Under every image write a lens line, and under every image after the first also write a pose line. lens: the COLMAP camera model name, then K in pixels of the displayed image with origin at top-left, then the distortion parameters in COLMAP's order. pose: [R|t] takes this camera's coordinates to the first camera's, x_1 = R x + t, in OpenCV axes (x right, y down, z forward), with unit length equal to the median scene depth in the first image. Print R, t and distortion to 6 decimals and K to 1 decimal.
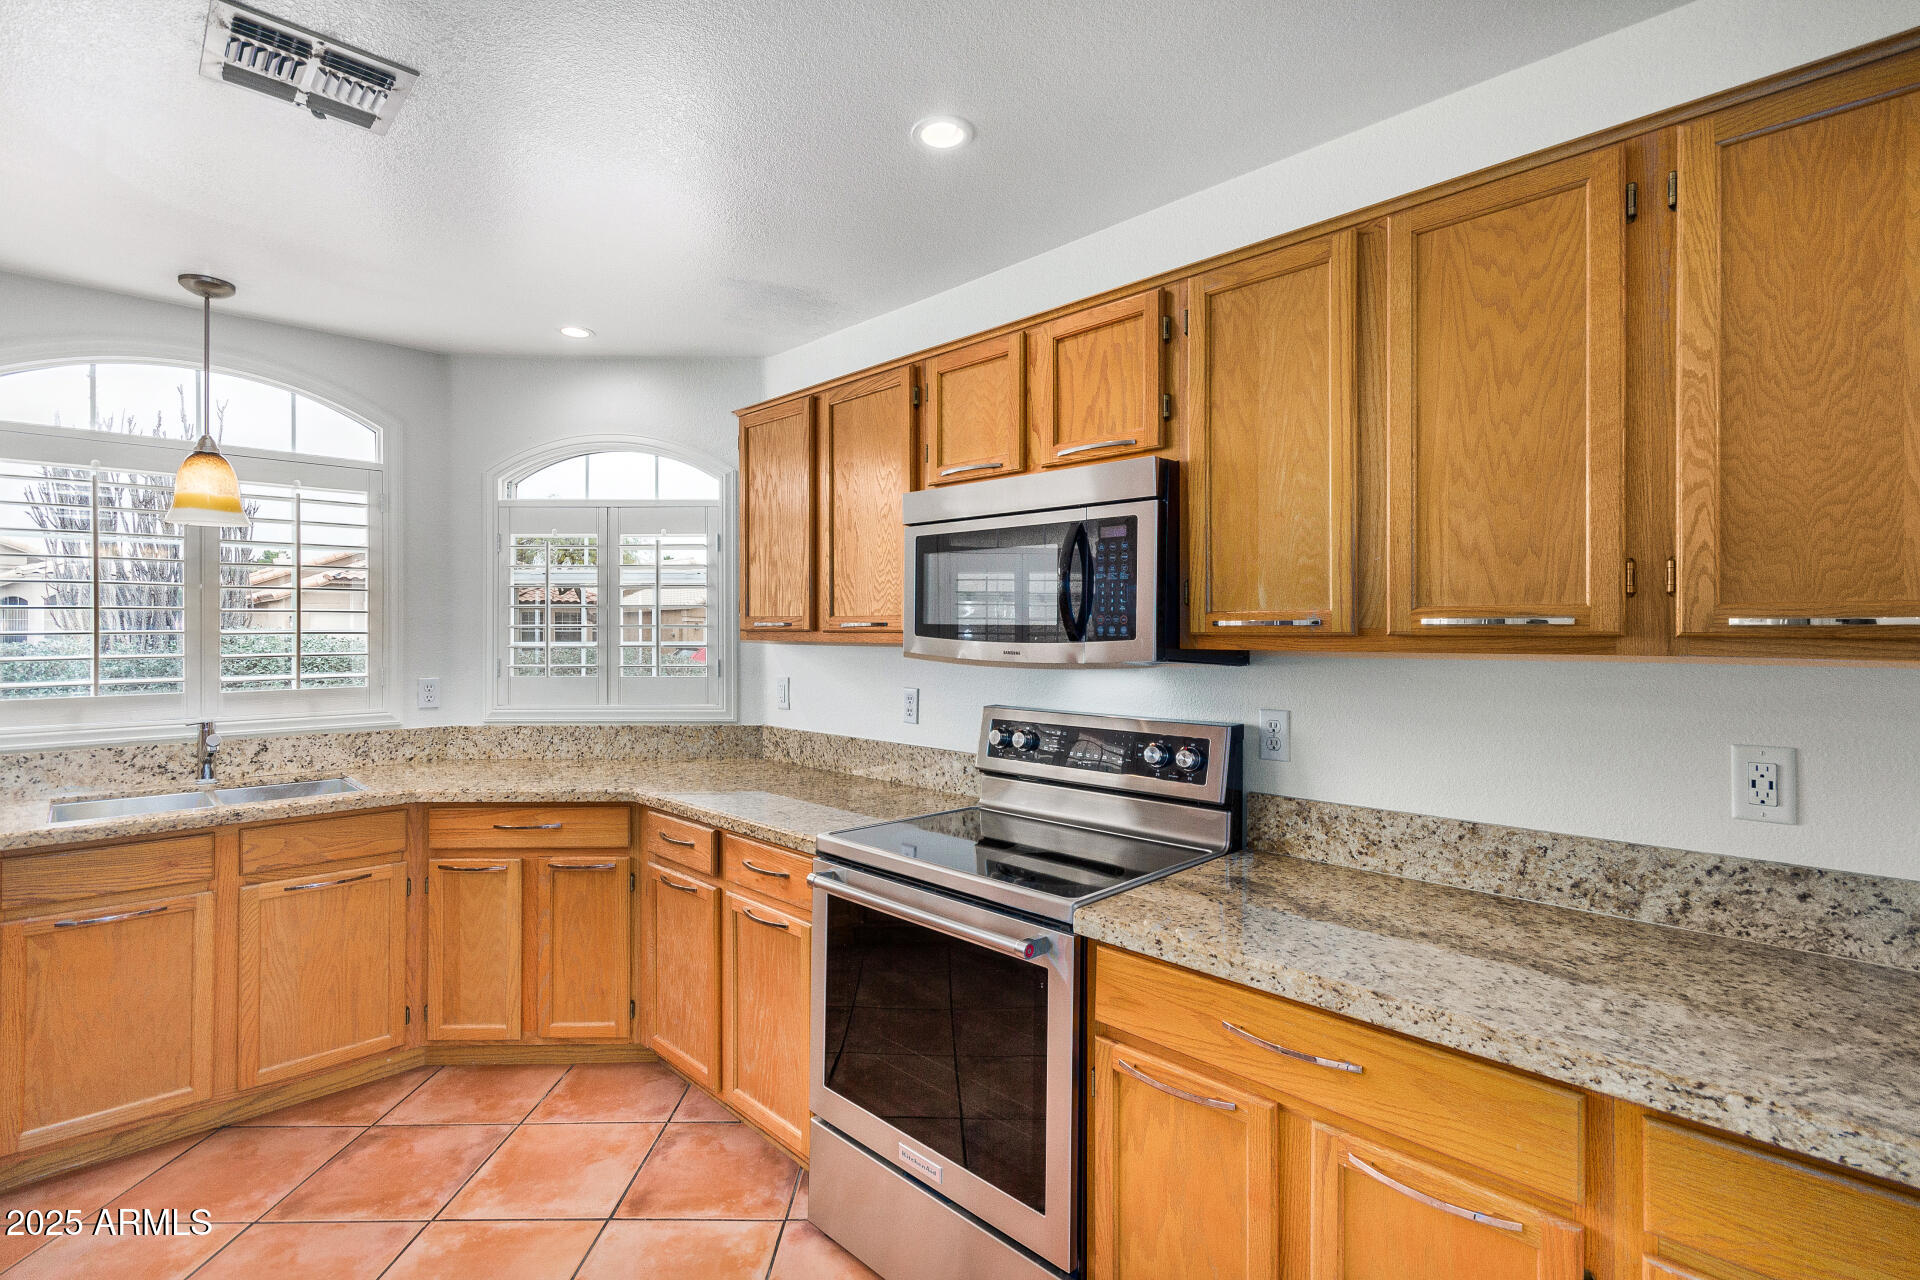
lens RADIAL K [[882.6, 0, 962.4], [0, 882.6, 628.7], [0, 0, 1]] dist [0.001221, 0.000188]
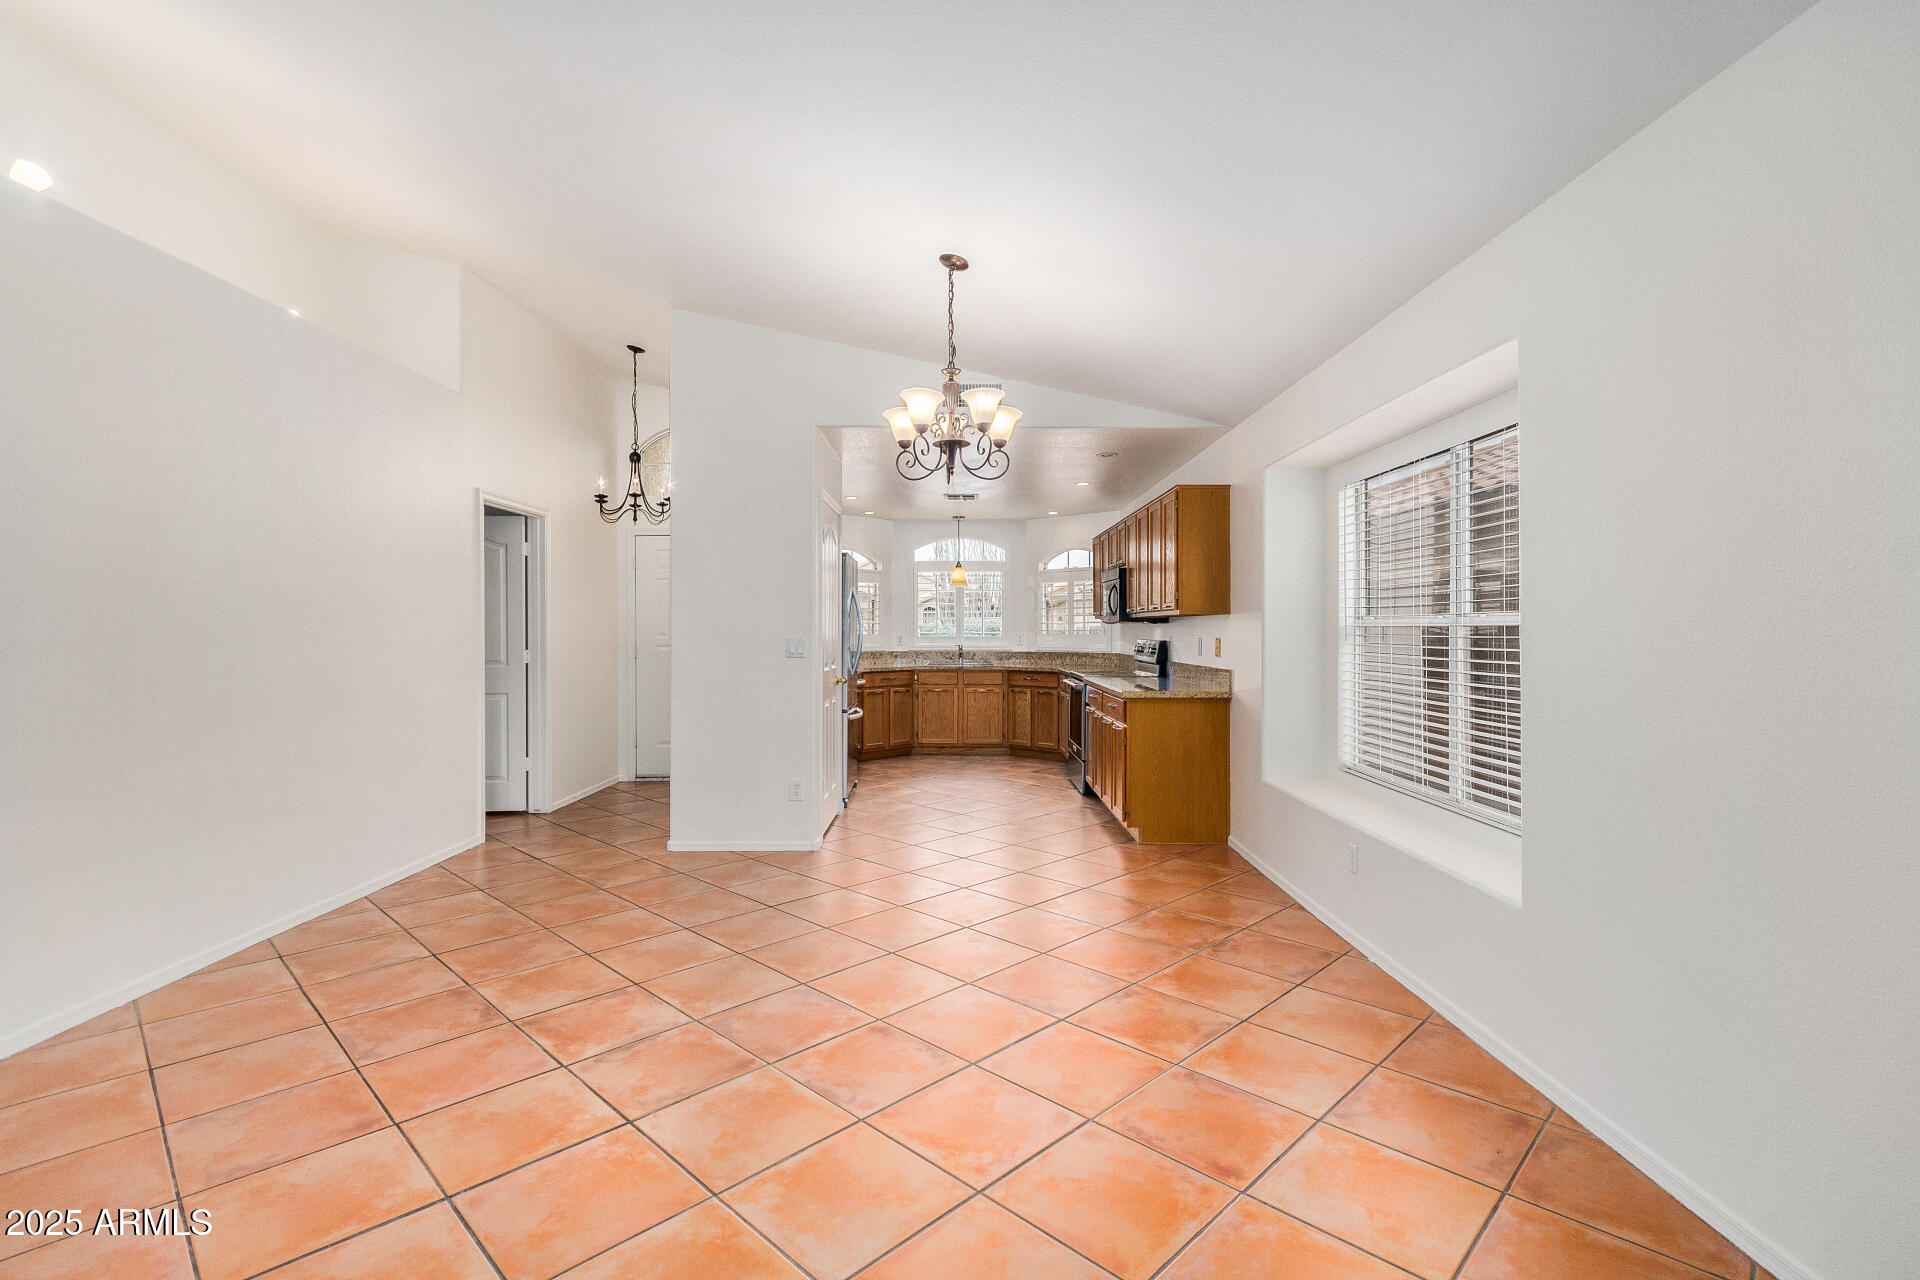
lens RADIAL K [[891.6, 0, 959.9], [0, 891.6, 627.9], [0, 0, 1]] dist [0.001118, 0.000135]
pose [[0.705326, -0.002205, -0.708879, 1.588718], [0.002764, 0.999996, -0.000361, 0.043271], [0.708877, -0.001705, 0.705330, -1.429948]]
